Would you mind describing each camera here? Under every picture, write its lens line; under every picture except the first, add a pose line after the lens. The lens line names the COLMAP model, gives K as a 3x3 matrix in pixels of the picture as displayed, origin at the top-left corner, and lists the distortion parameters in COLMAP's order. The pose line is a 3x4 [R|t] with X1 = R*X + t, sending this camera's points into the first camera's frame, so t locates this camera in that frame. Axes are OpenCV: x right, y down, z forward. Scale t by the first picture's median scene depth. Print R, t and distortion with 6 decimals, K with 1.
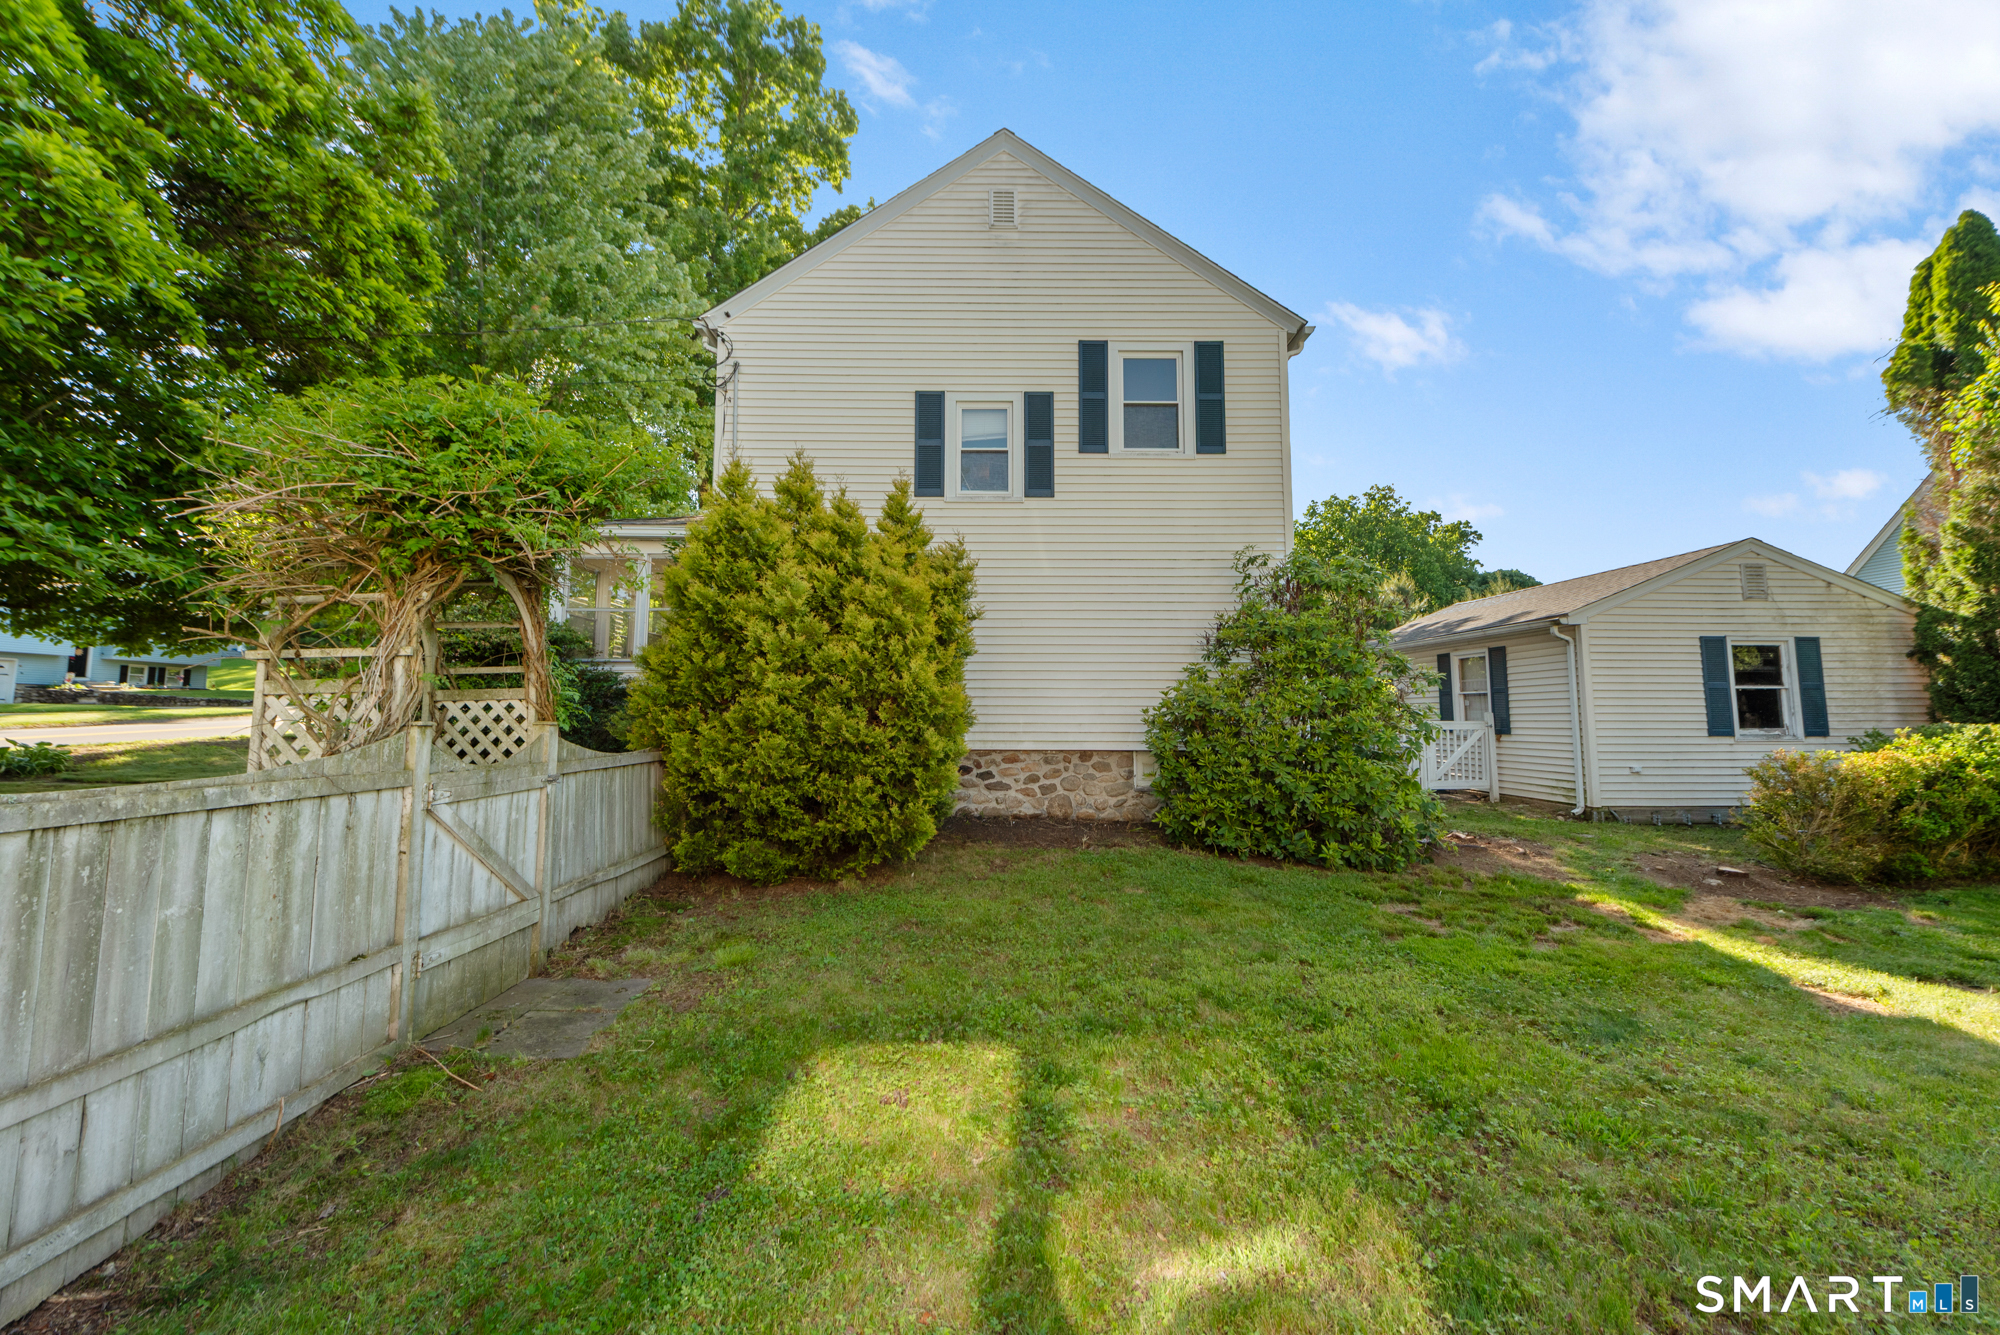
lens RADIAL K [[778.9, 0, 1002.4], [0, 778.9, 645.8], [0, 0, 1]] dist [0.013866, -0.004009]
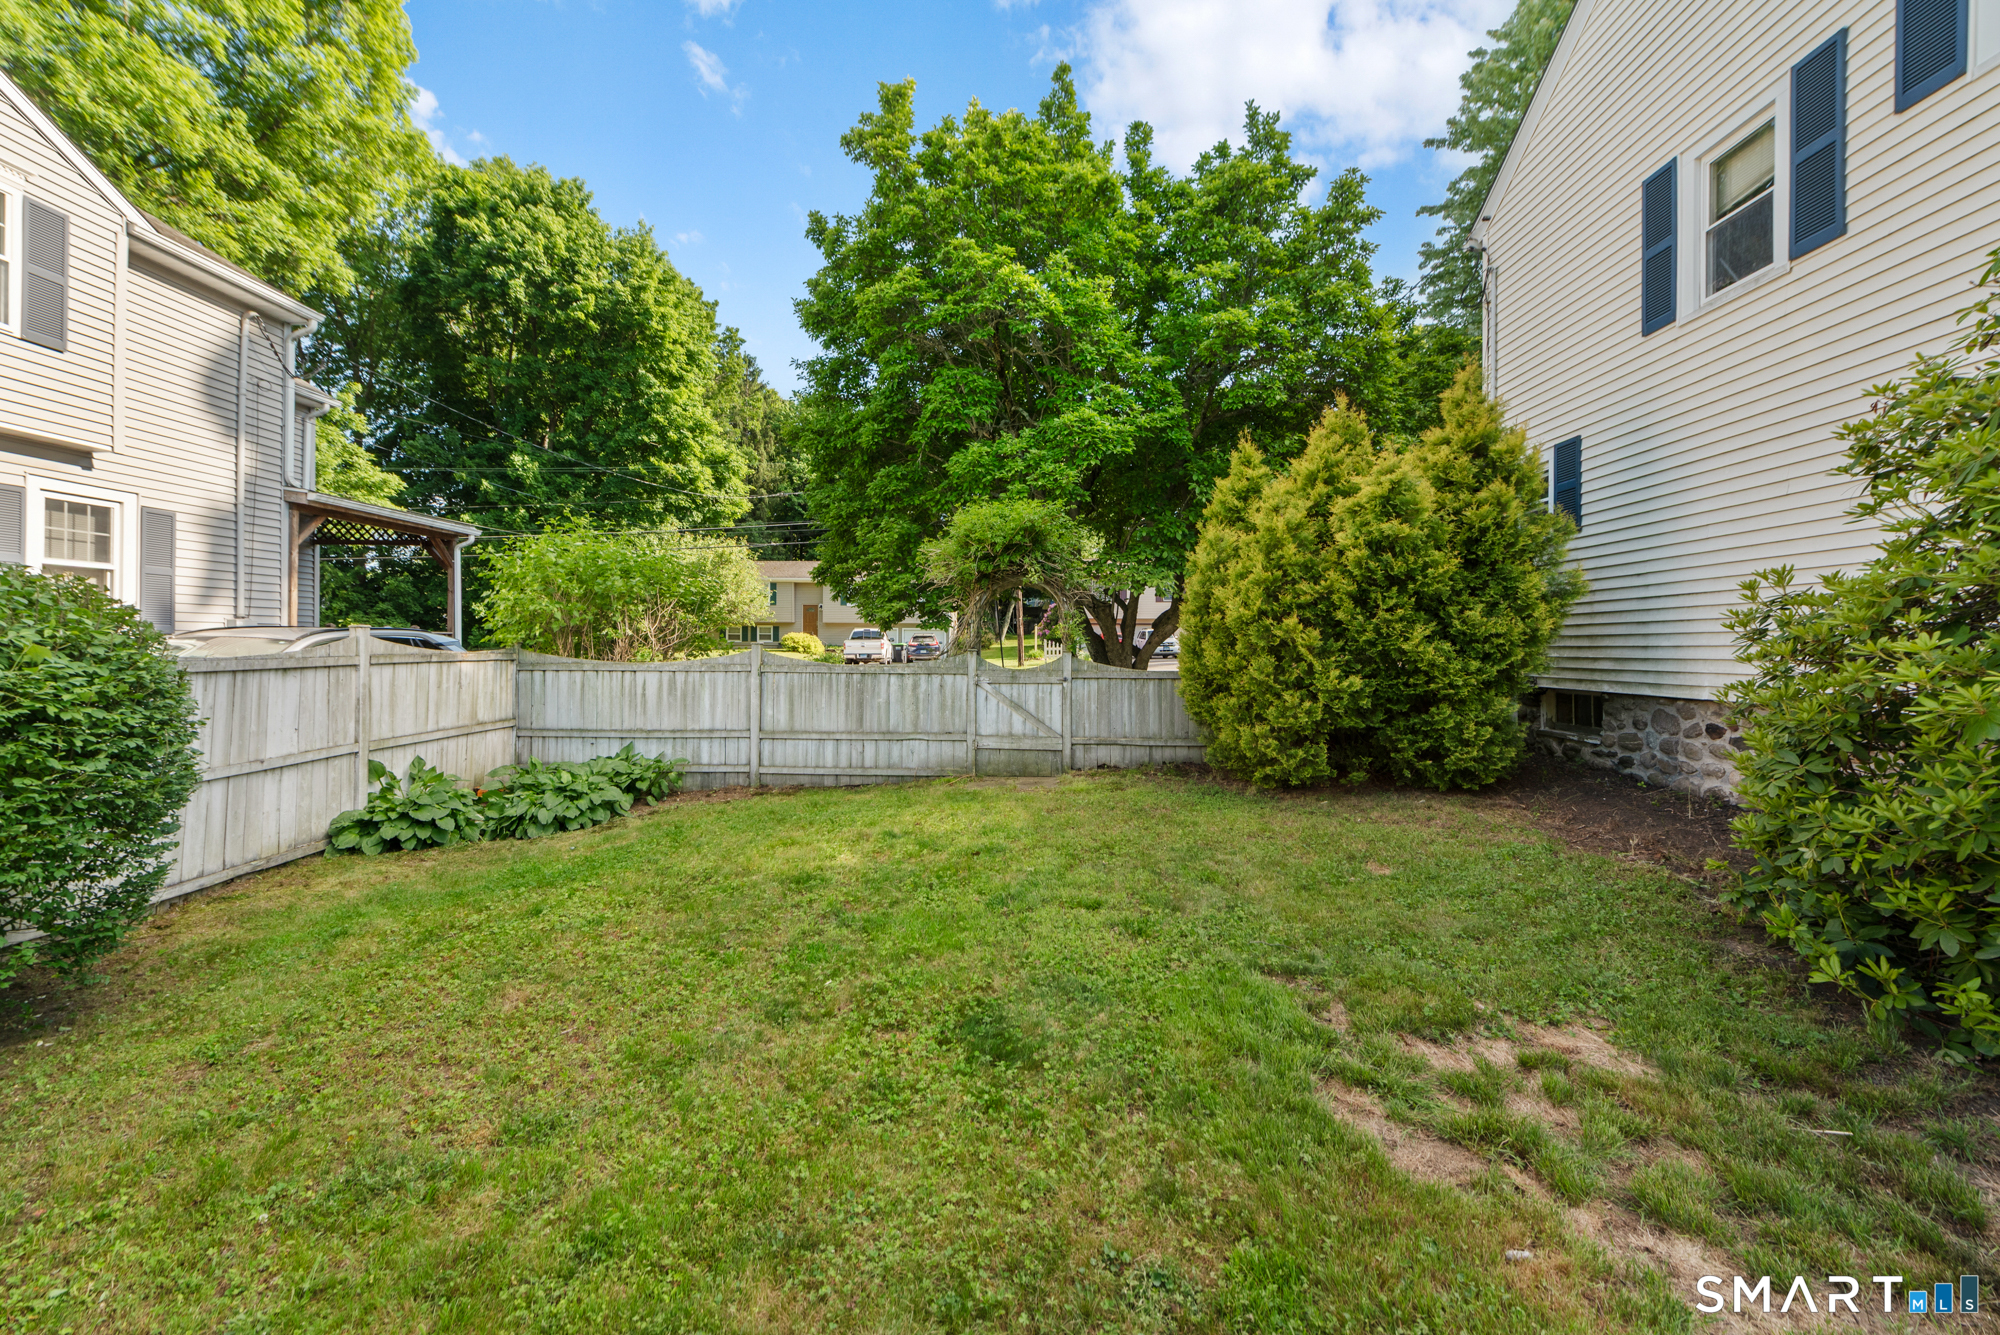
lens RADIAL K [[794.3, 0, 1002.6], [0, 794.3, 646.9], [0, 0, 1]] dist [0.014322, -0.004219]
pose [[-0.053533, -0.002611, -0.998563, 0.635551], [0.087738, 0.996117, -0.007308, 0.040659], [0.994704, -0.088003, -0.053096, 0.435833]]
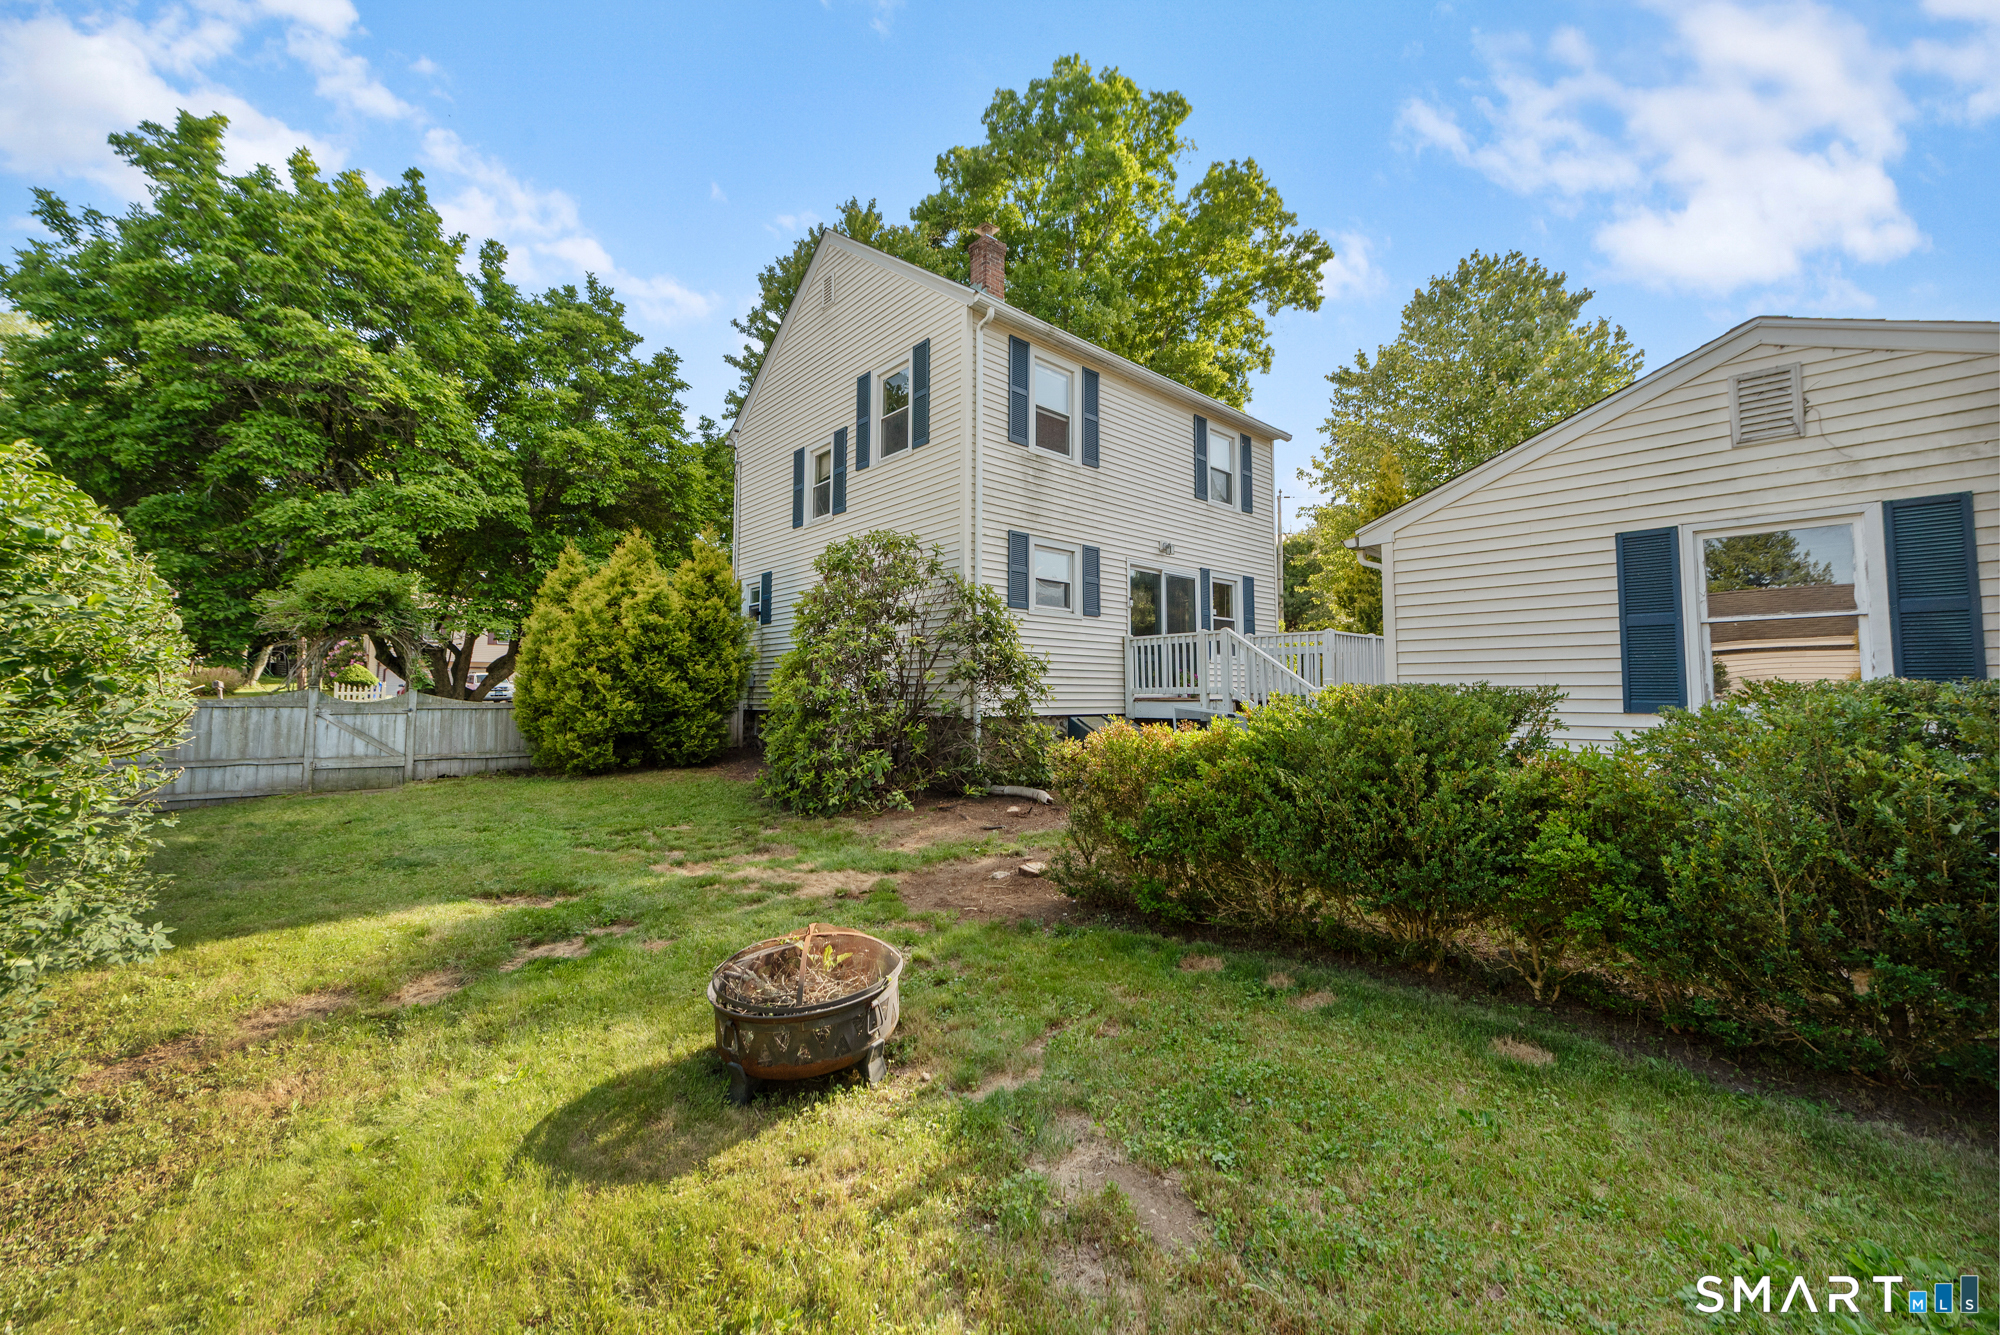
lens RADIAL K [[778.9, 0, 1002.4], [0, 778.9, 645.8], [0, 0, 1]] dist [0.013866, -0.004009]
pose [[0.660961, -0.048161, -0.748873, 1.154574], [0.066306, 0.997783, -0.005646, 0.046973], [0.747485, -0.045923, 0.662689, 0.348302]]
